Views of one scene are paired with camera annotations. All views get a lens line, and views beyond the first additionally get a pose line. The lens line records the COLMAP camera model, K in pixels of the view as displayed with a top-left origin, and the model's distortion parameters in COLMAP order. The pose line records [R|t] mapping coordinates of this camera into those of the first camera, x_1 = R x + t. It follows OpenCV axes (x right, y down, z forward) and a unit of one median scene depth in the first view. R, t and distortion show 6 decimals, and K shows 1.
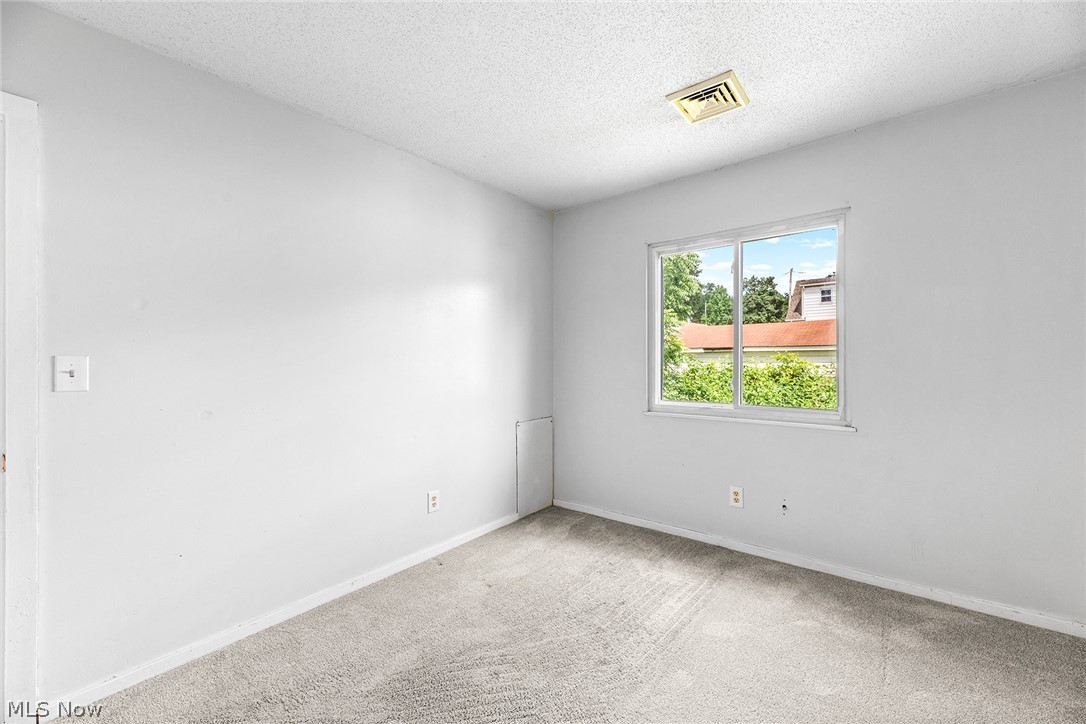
lens RADIAL K [[437.2, 0, 553.2], [0, 437.2, 360.6], [0, 0, 1]] dist [0.001462, 0.000075]
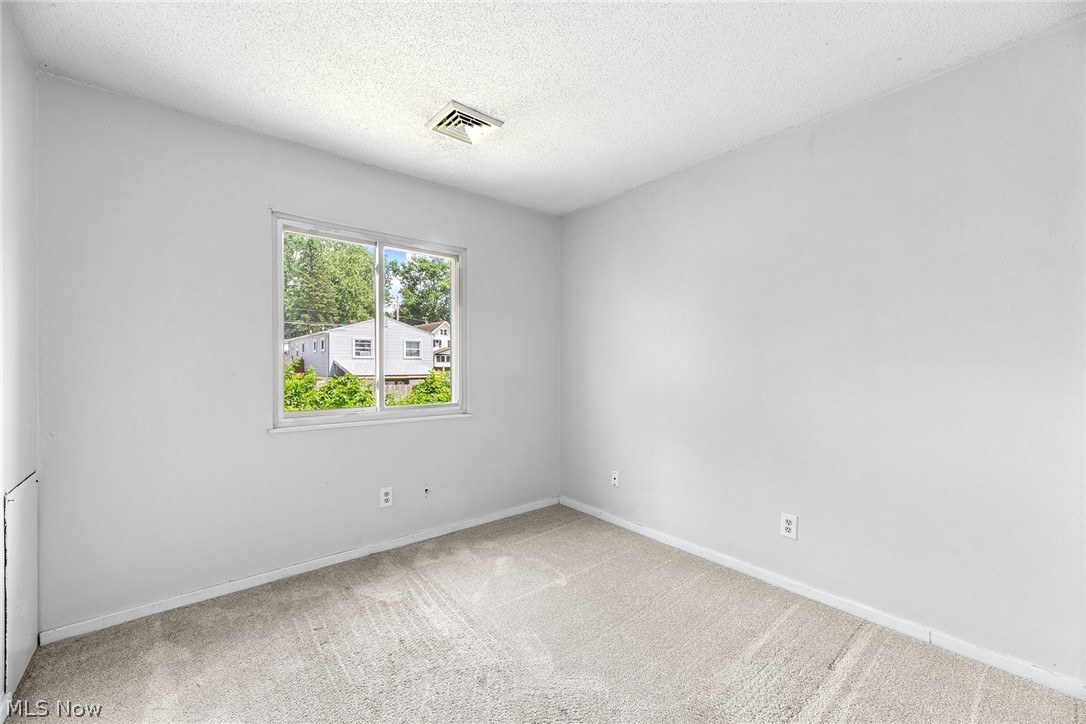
lens RADIAL K [[437.2, 0, 553.2], [0, 437.2, 360.6], [0, 0, 1]] dist [0.001462, 0.000075]
pose [[0.205431, 0.009481, 0.978626, -0.487731], [-0.004422, 0.999952, -0.008760, 0.001875], [-0.978662, -0.002528, 0.205463, 0.404859]]
